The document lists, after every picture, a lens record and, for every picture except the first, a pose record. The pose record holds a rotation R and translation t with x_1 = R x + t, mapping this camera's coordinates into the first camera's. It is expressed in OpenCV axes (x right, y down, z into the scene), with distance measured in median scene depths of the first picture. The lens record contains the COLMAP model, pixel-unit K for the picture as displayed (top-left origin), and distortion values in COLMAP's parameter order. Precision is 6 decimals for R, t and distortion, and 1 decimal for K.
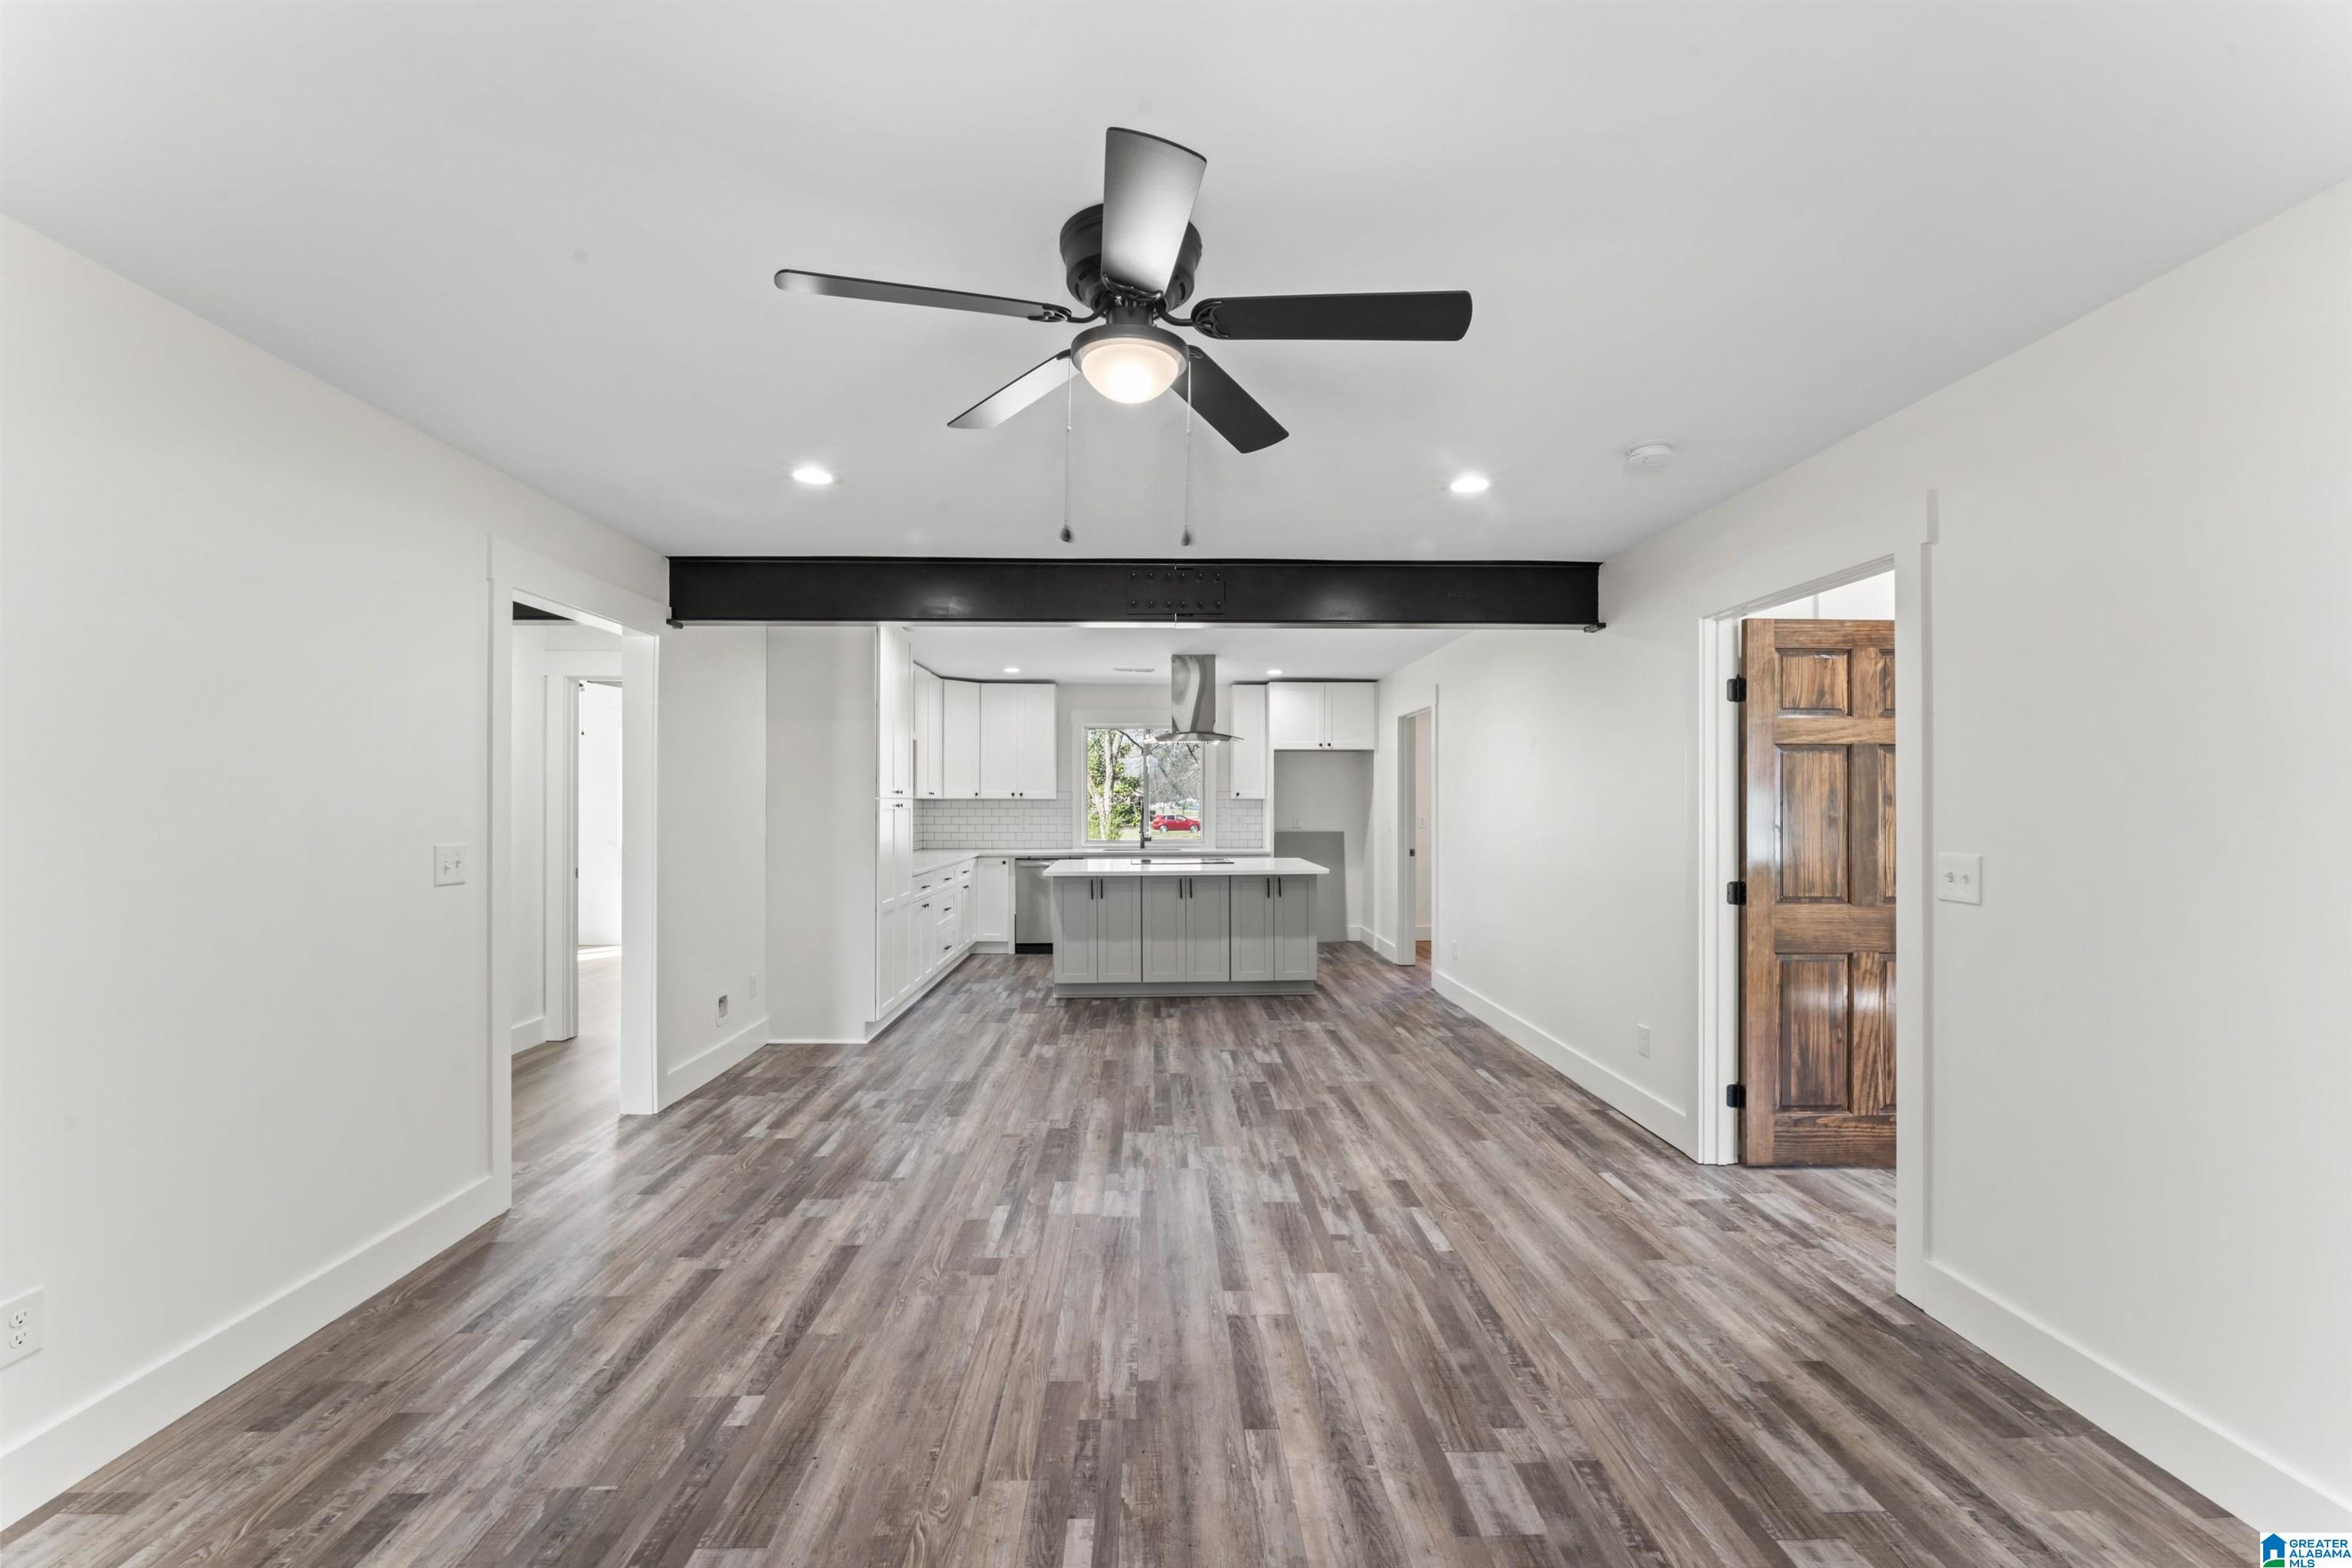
lens RADIAL K [[940.3, 0, 1180.7], [0, 940.3, 796.2], [0, 0, 1]] dist [-0.004569, 0.000010]
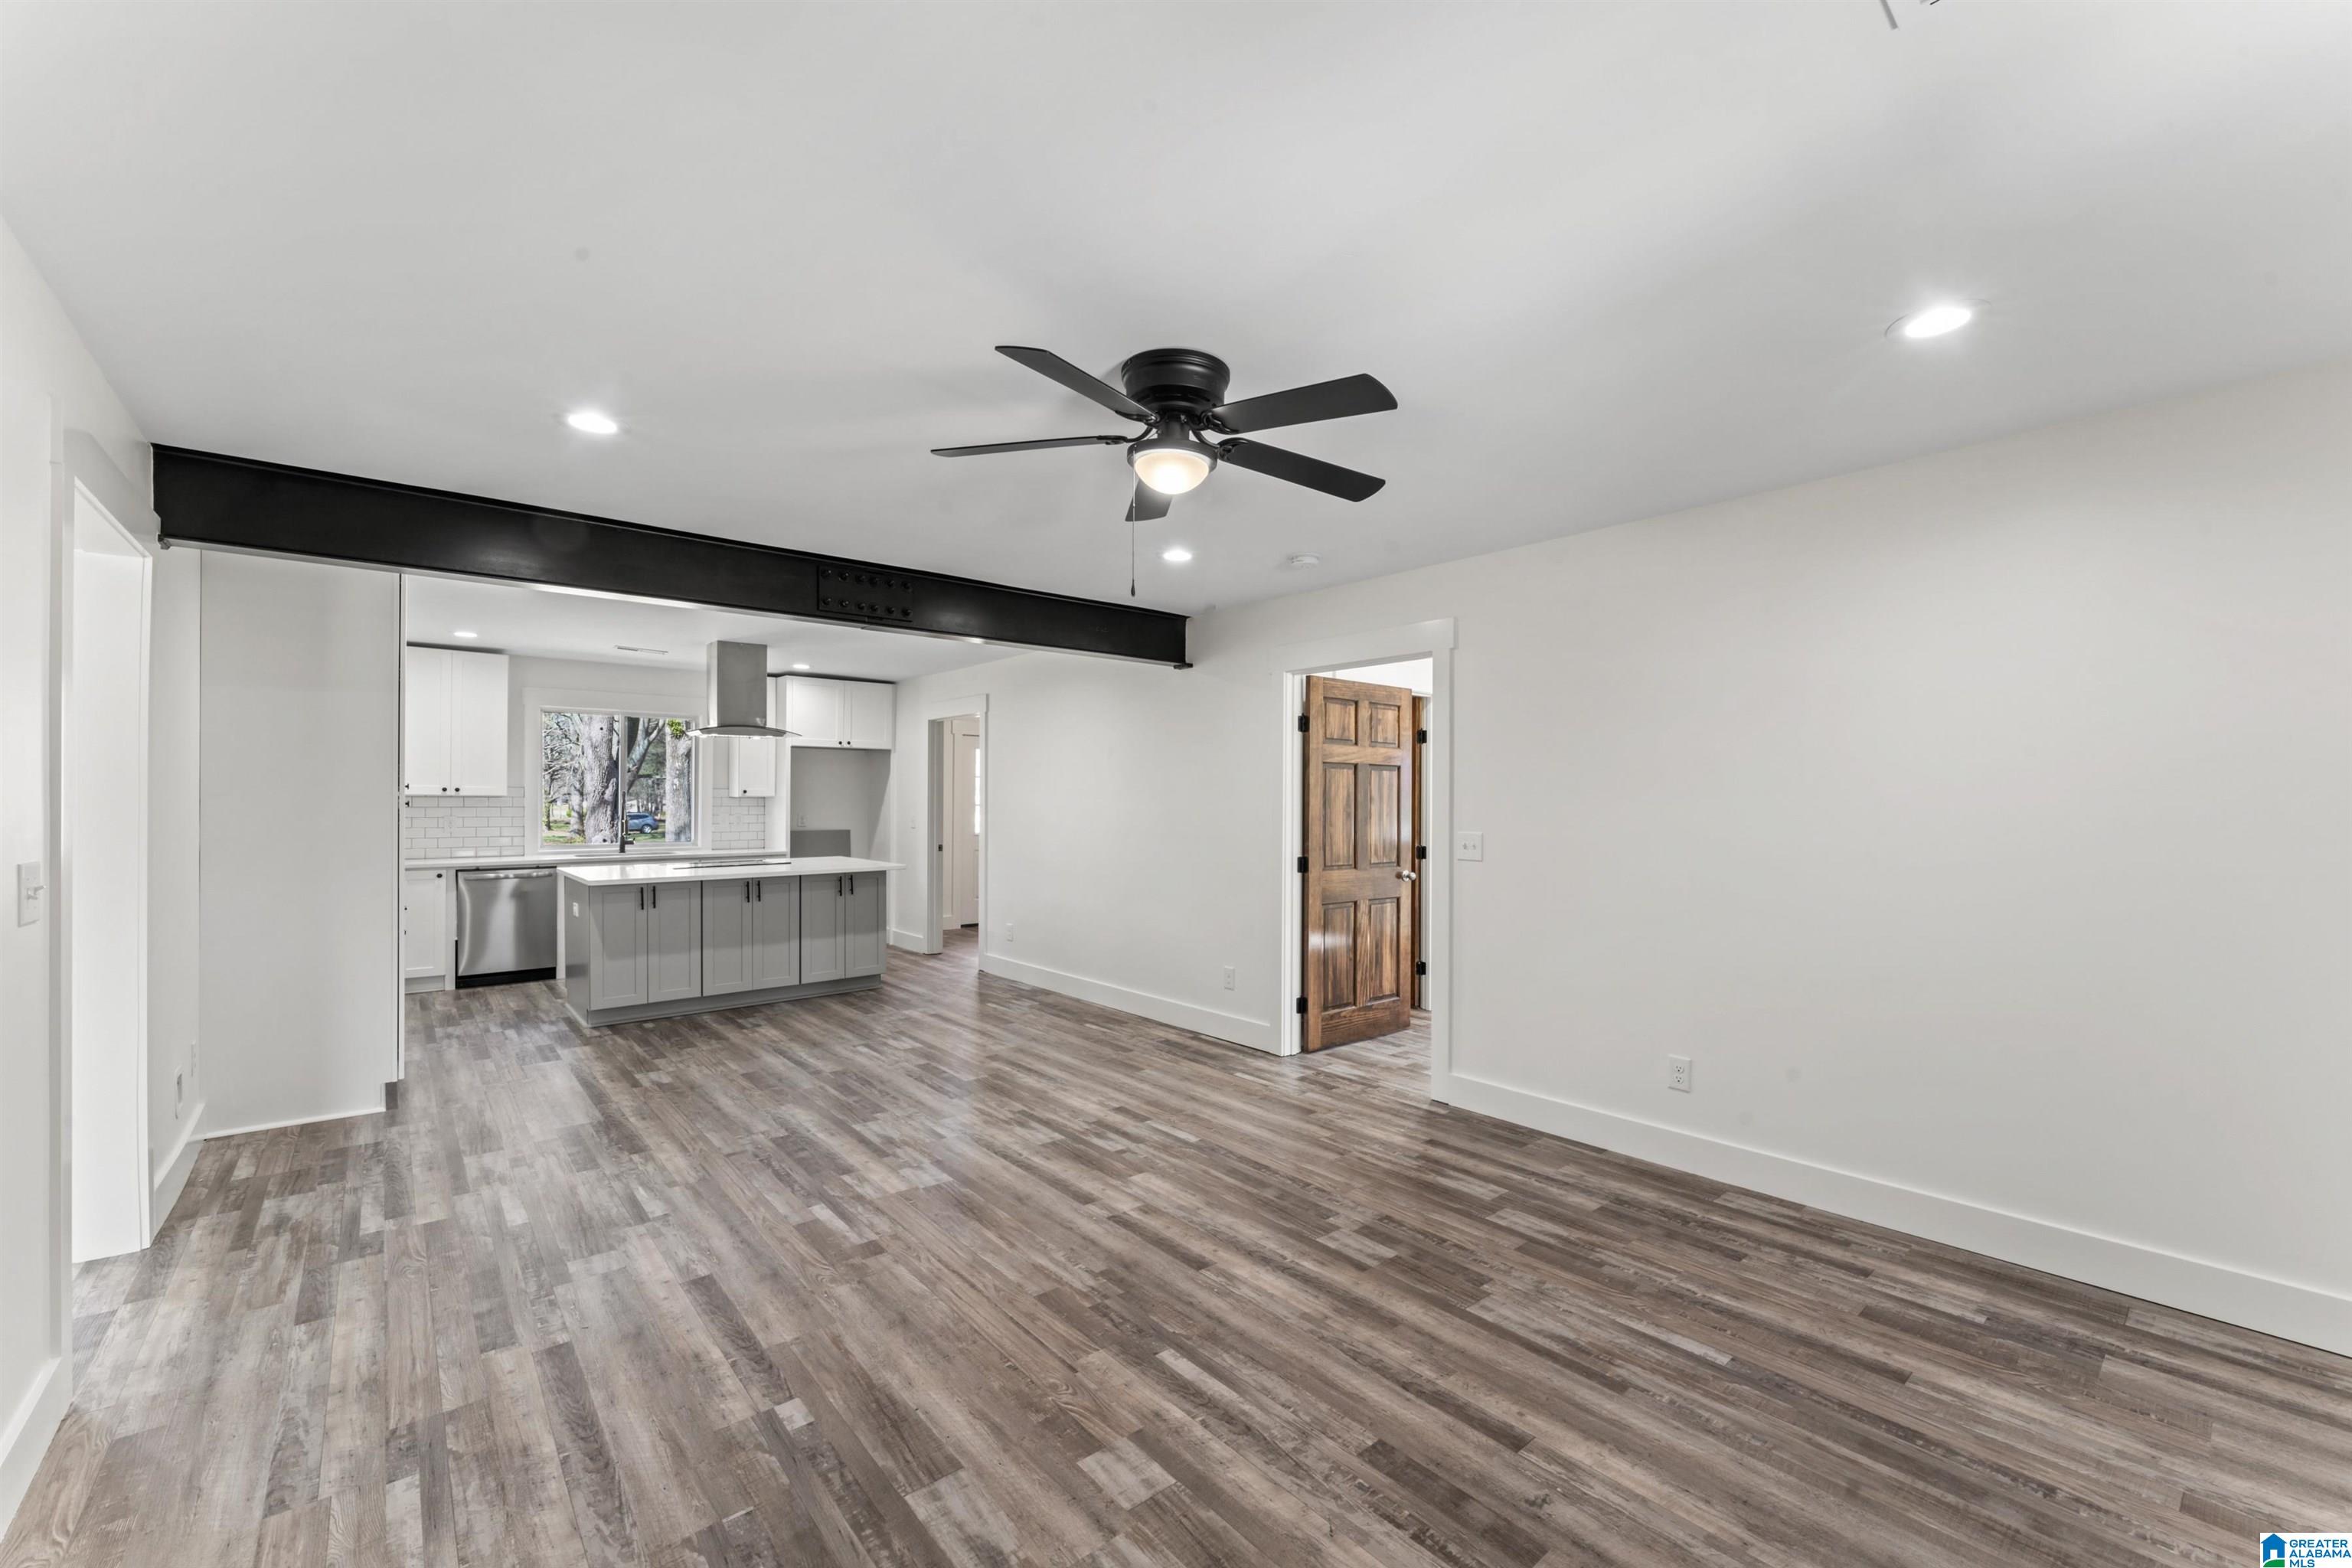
lens RADIAL K [[940.3, 0, 1180.7], [0, 940.3, 796.2], [0, 0, 1]] dist [-0.004569, 0.000010]
pose [[0.783088, 0.005843, 0.621884, -0.490729], [-0.006910, 0.999976, -0.000694, 0.000022], [-0.621873, -0.003754, 0.783109, -0.018065]]
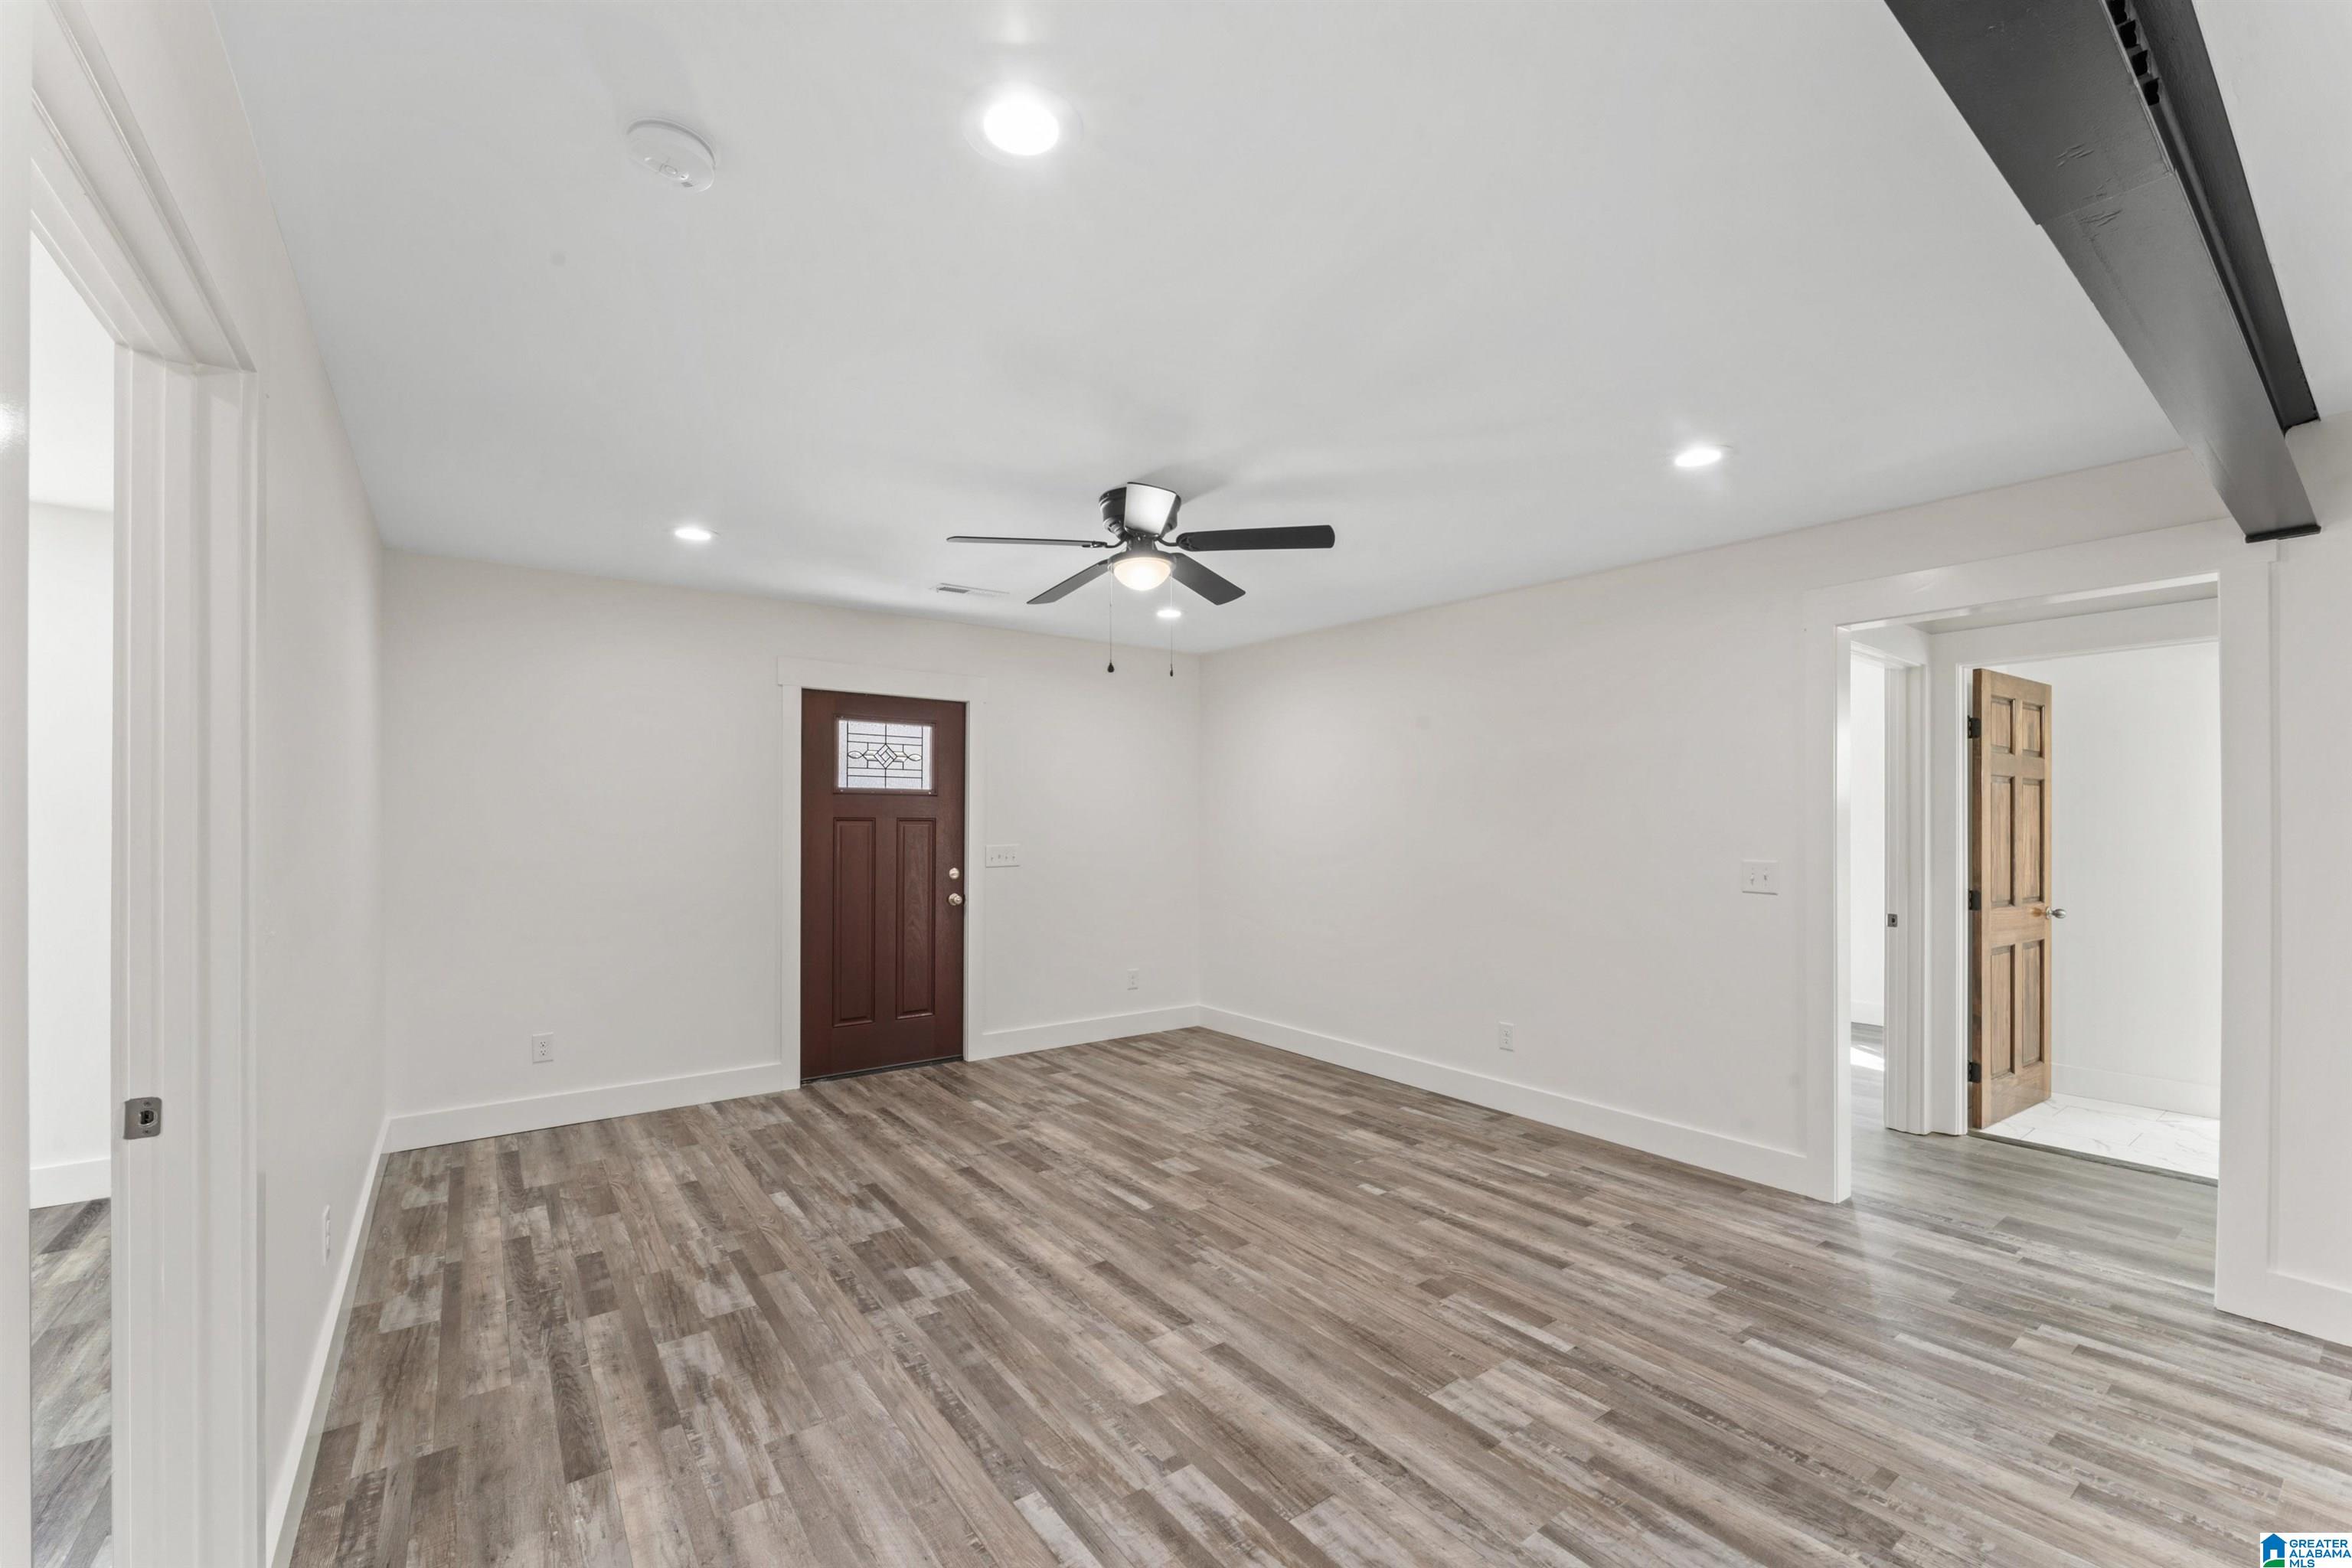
lens RADIAL K [[955.8, 0, 1175.9], [0, 955.8, 821.4], [0, 0, 1]] dist [-0.003971, -0.000236]
pose [[-0.823904, -0.003739, -0.566717, 0.506191], [0.000556, 0.999972, -0.007406, 0.007927], [0.566729, -0.006417, -0.823879, 1.416323]]
